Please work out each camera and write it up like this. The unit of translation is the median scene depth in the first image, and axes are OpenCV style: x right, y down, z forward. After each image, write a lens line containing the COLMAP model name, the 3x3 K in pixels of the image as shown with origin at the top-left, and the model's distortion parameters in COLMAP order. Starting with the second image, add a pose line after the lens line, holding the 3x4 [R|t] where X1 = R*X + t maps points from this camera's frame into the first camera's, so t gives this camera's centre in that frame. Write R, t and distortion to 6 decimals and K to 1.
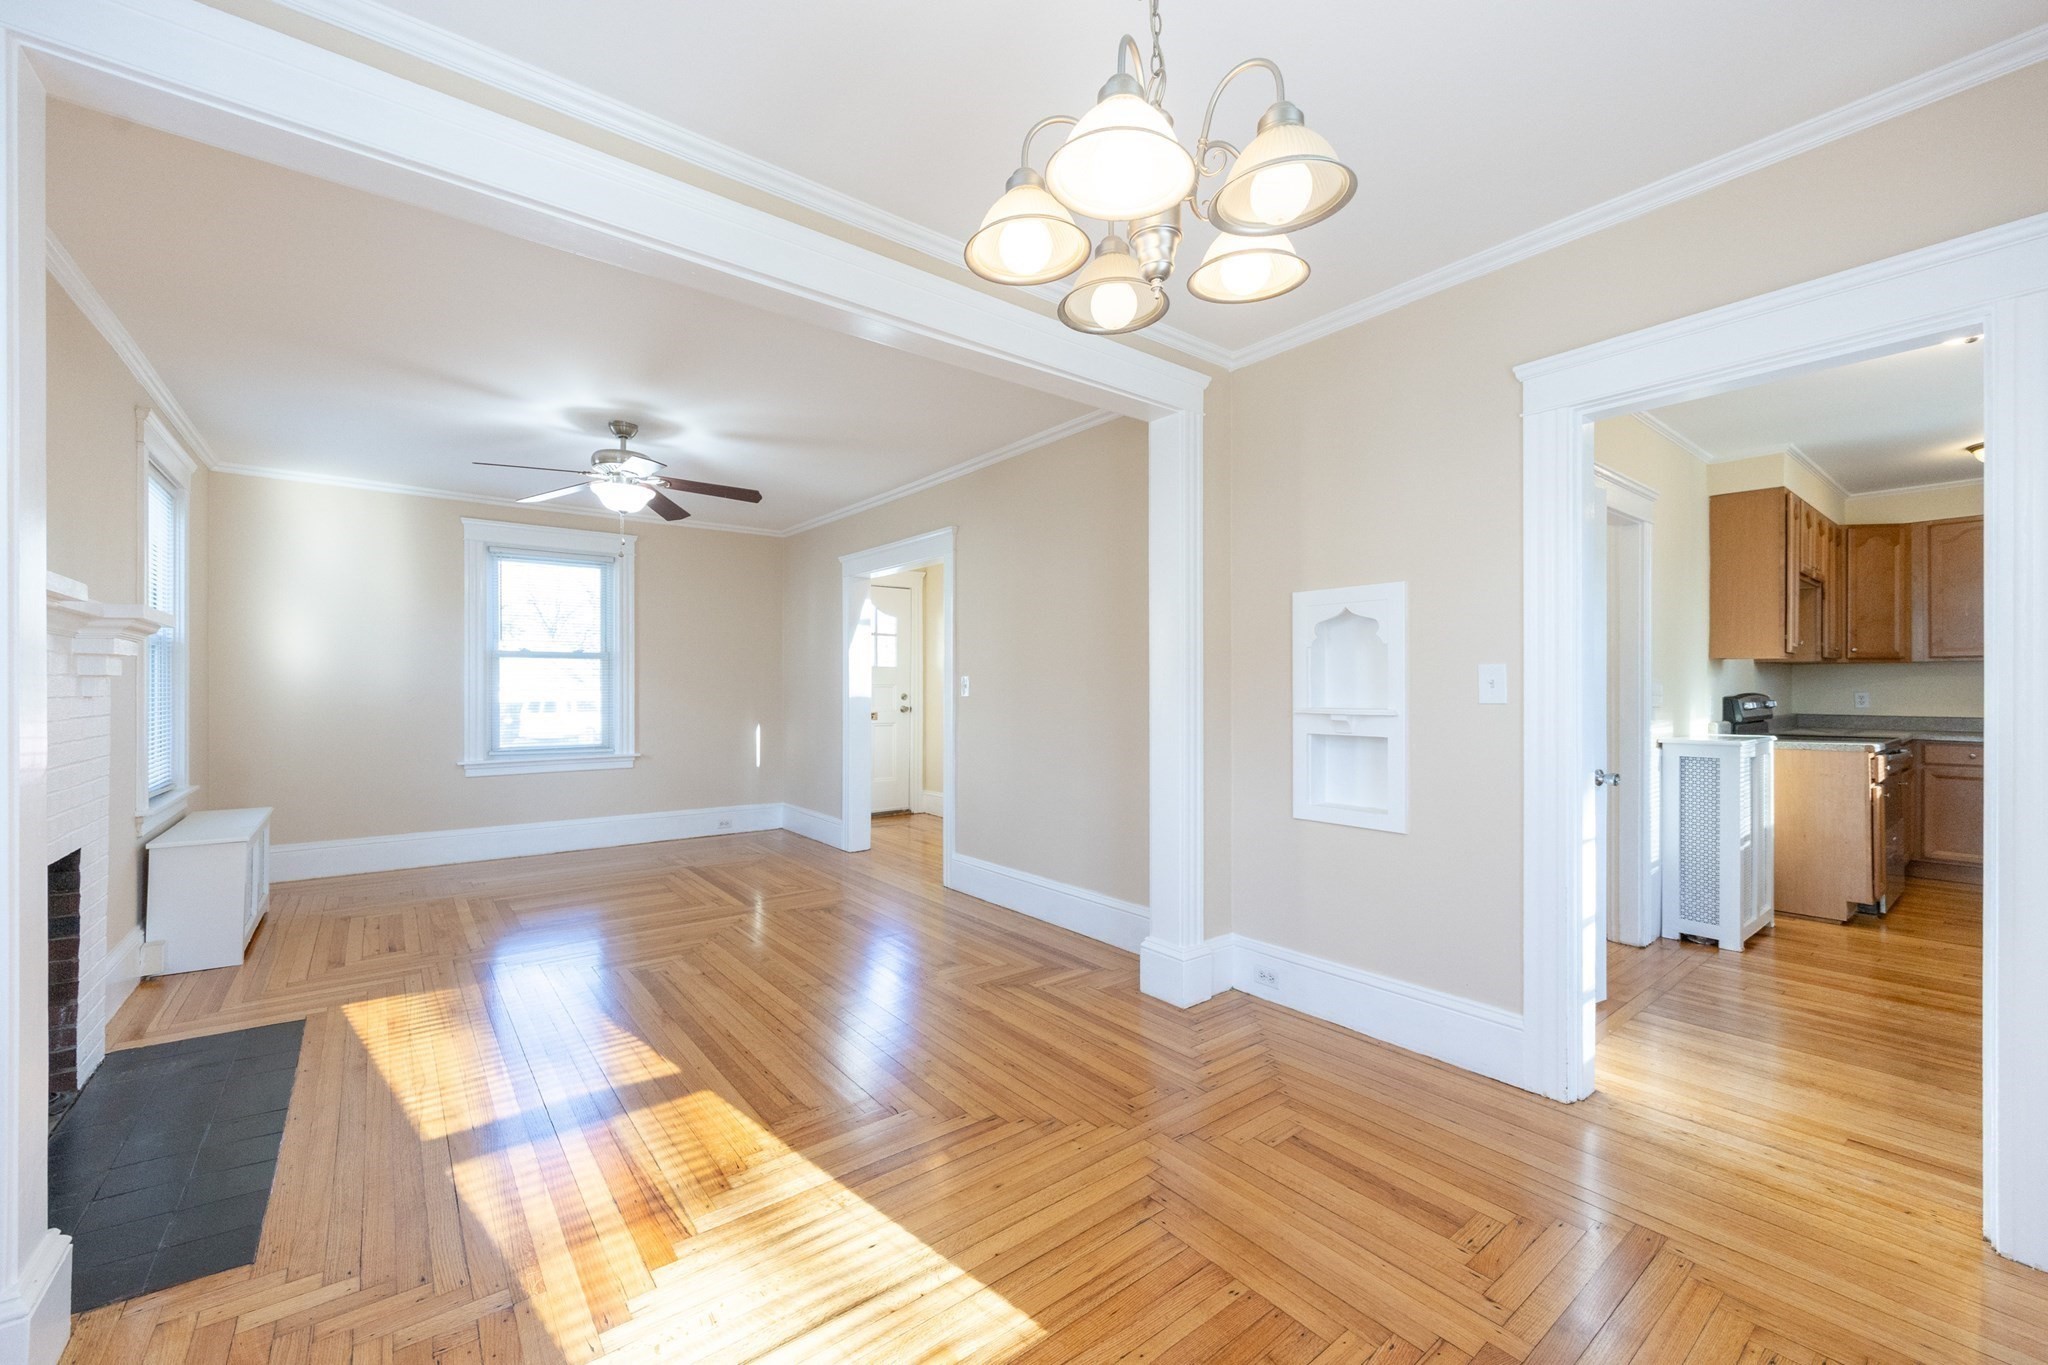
lens RADIAL K [[843.0, 0, 1076.0], [0, 843.0, 688.4], [0, 0, 1]] dist [0.000059, 0.000756]
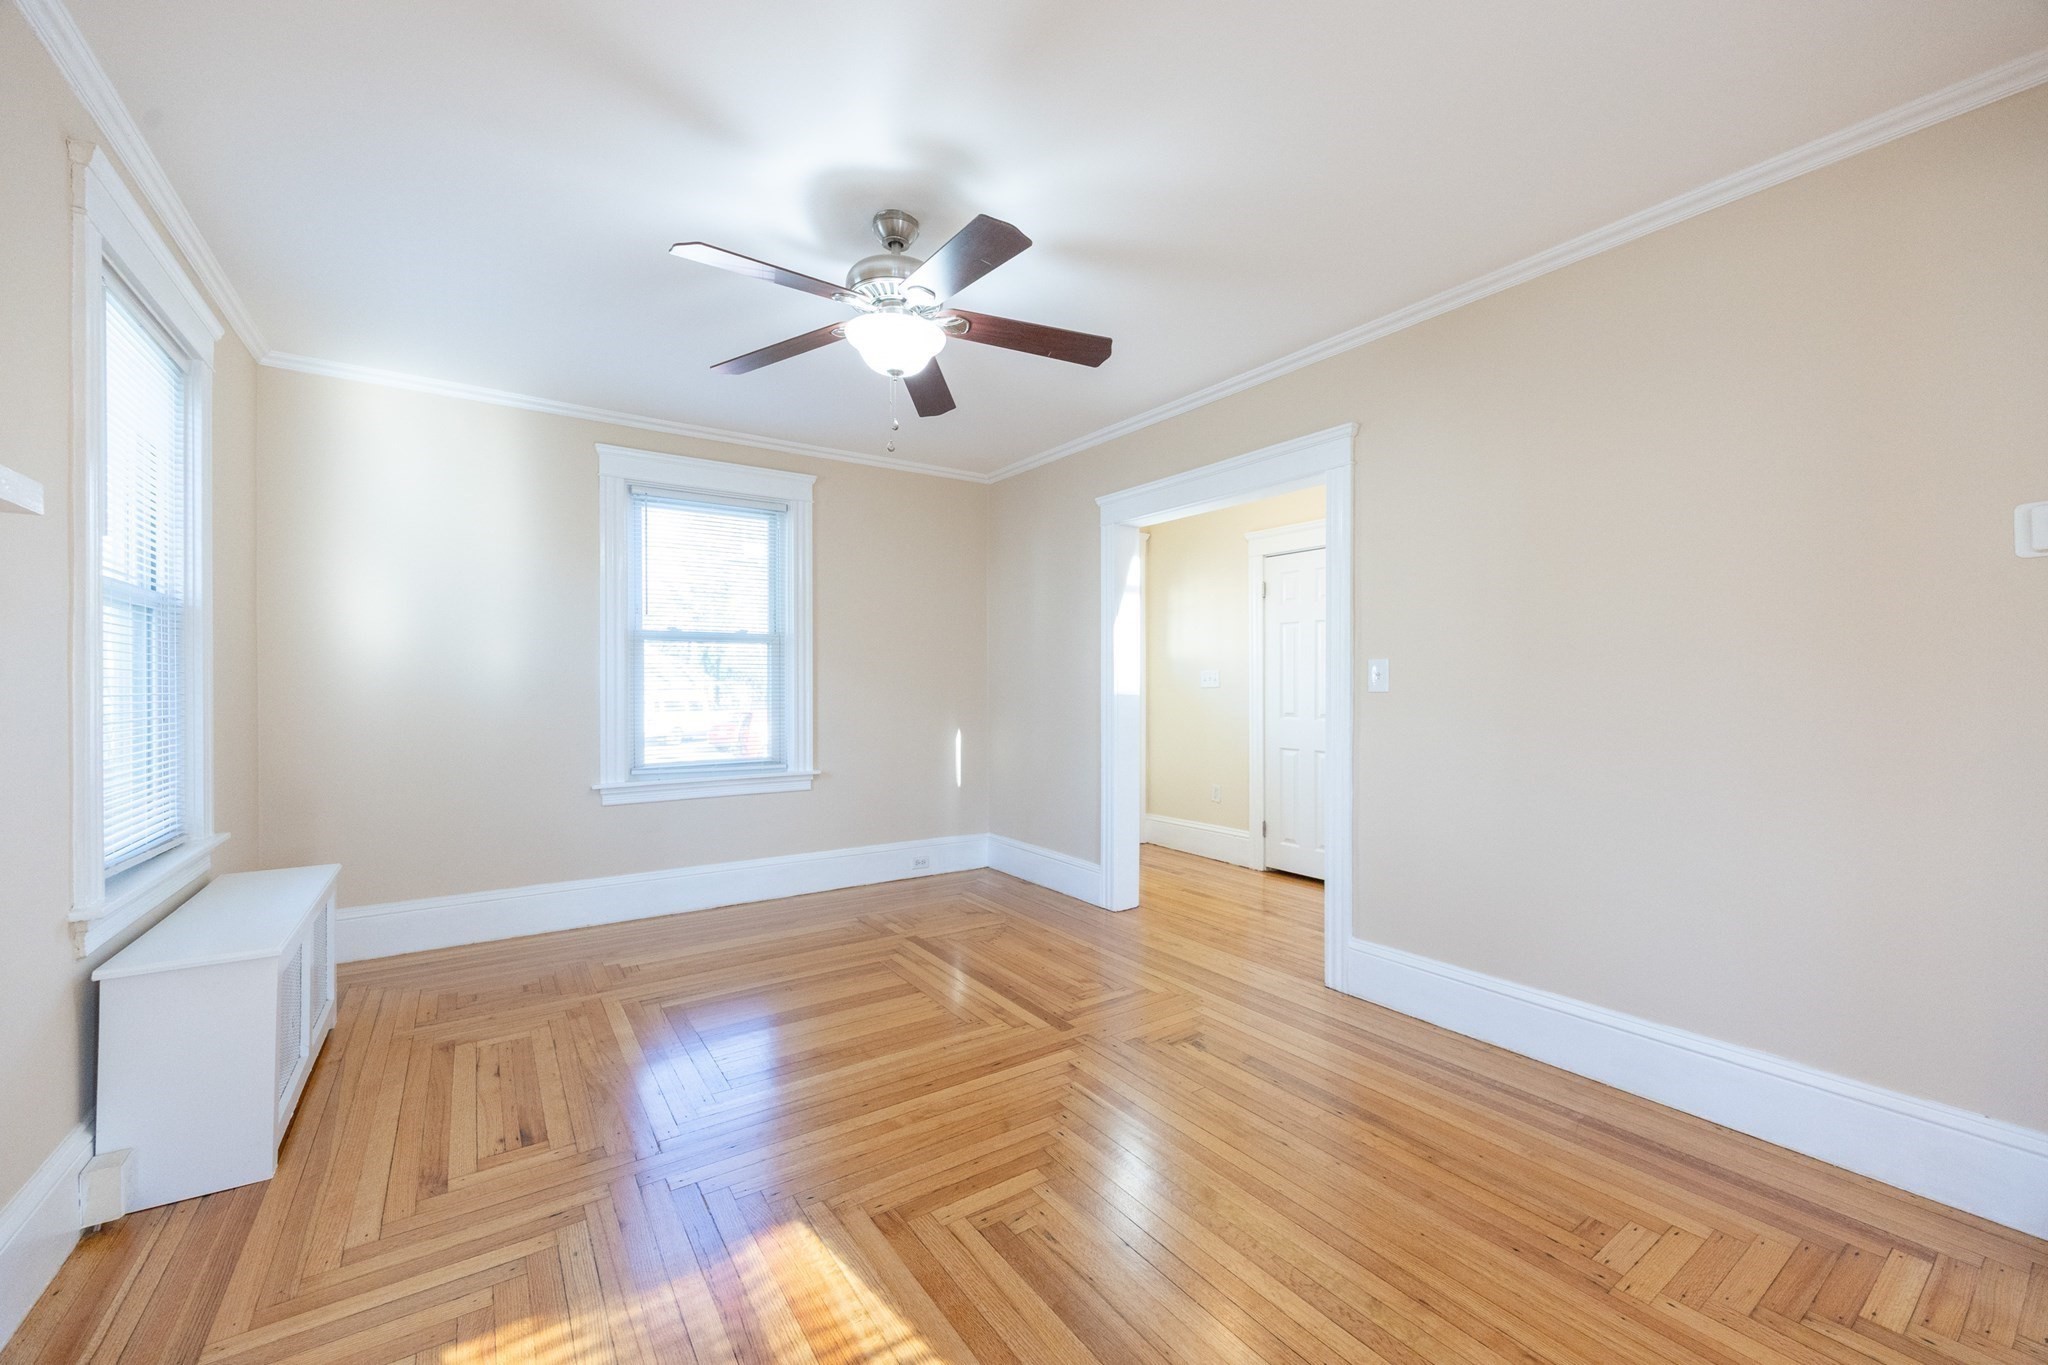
lens RADIAL K [[818.6, 0, 1059.5], [0, 818.6, 691.0], [0, 0, 1]] dist [-0.001960, -0.000610]
pose [[0.997722, -0.001627, -0.067443, -0.345473], [0.001943, 0.999987, 0.004624, 0.005833], [0.067434, -0.004745, 0.997712, 0.396945]]
